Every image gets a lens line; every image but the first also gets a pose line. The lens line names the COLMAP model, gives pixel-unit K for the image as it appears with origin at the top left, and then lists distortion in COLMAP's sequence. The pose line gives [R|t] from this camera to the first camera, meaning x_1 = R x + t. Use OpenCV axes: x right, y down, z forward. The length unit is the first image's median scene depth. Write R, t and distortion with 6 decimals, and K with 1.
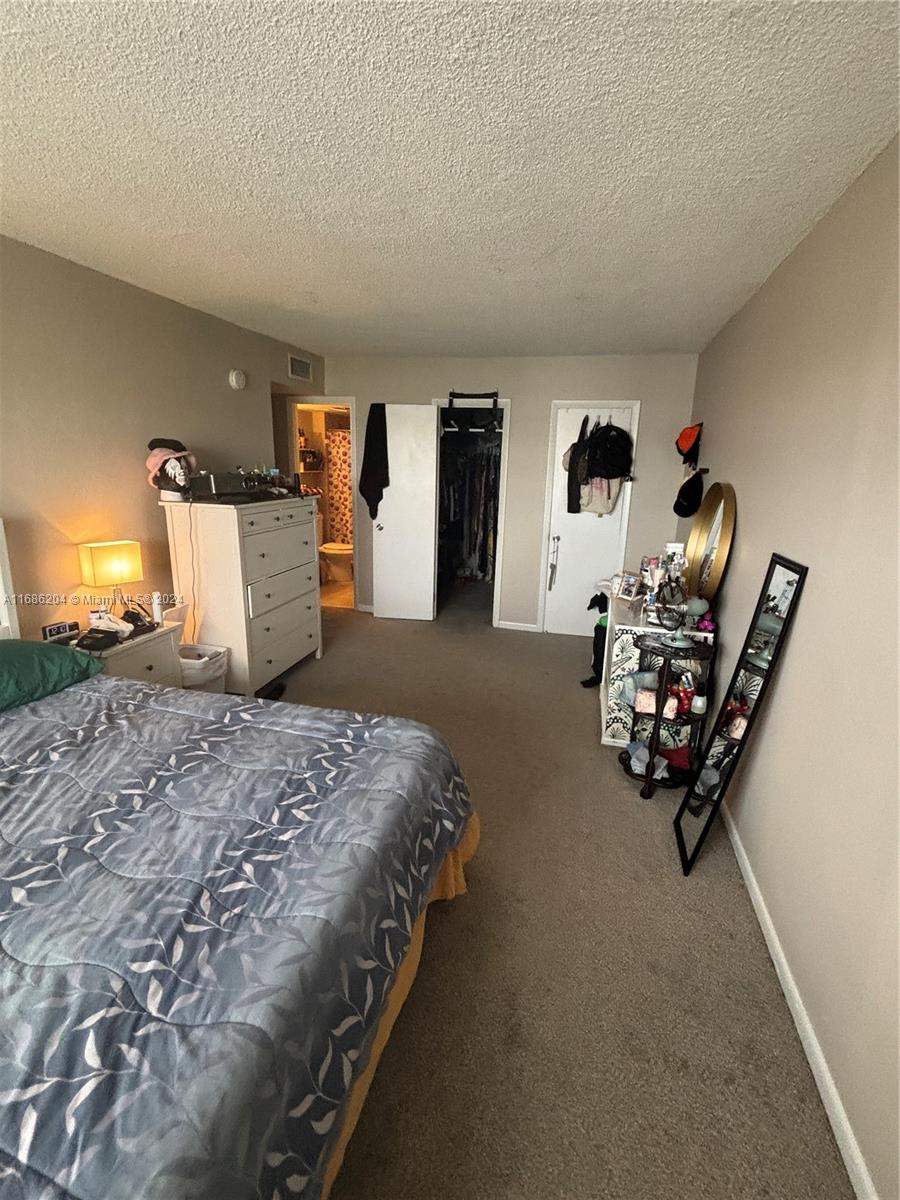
lens RADIAL K [[534.5, 0, 449.8], [0, 534.5, 600.9], [0, 0, 1]] dist [0.000195, -0.000004]
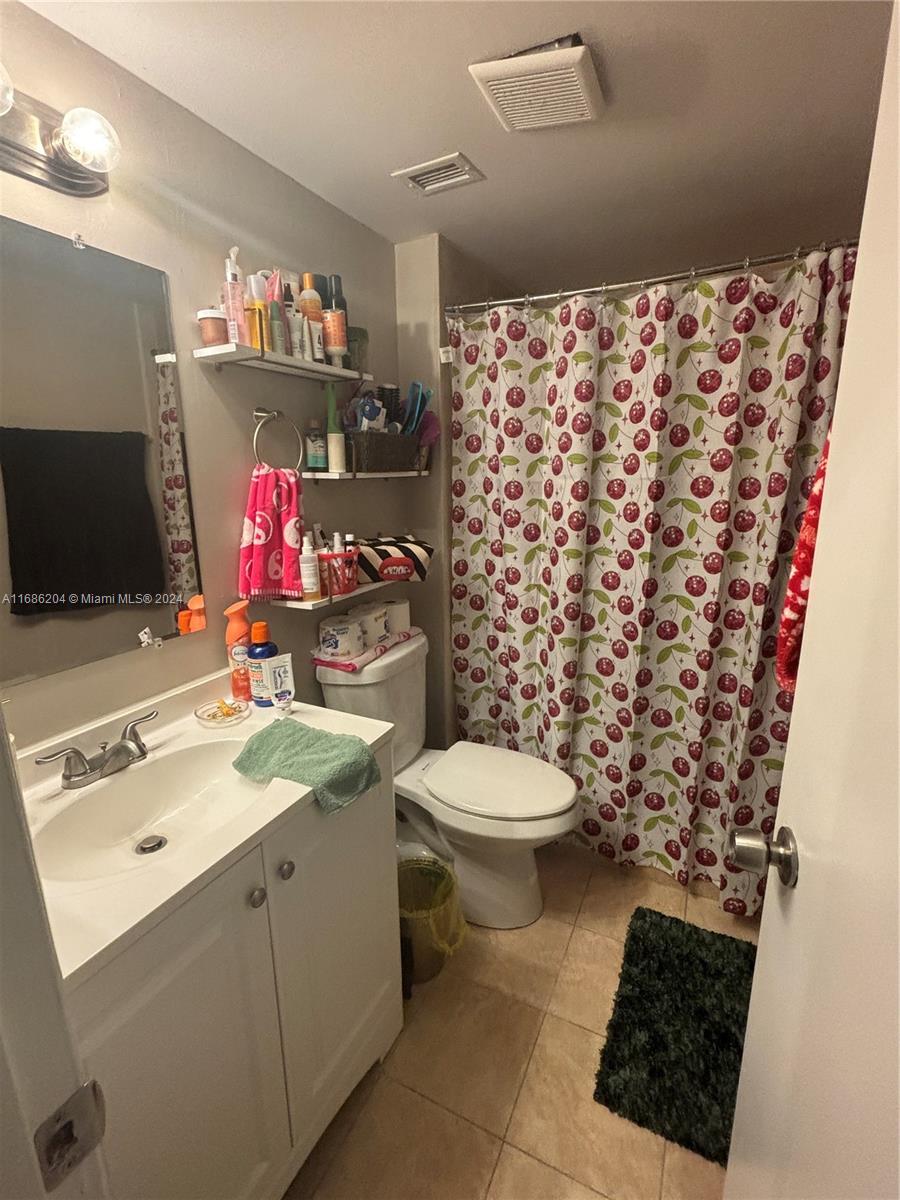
lens RADIAL K [[534.5, 0, 448.1], [0, 534.5, 596.5], [0, 0, 1]] dist [0.000195, -0.000004]
pose [[0.976749, 0.013701, -0.213946, -0.172816], [-0.016658, 0.999789, -0.012024, -0.179656], [0.213736, 0.015308, 0.976772, 0.751857]]
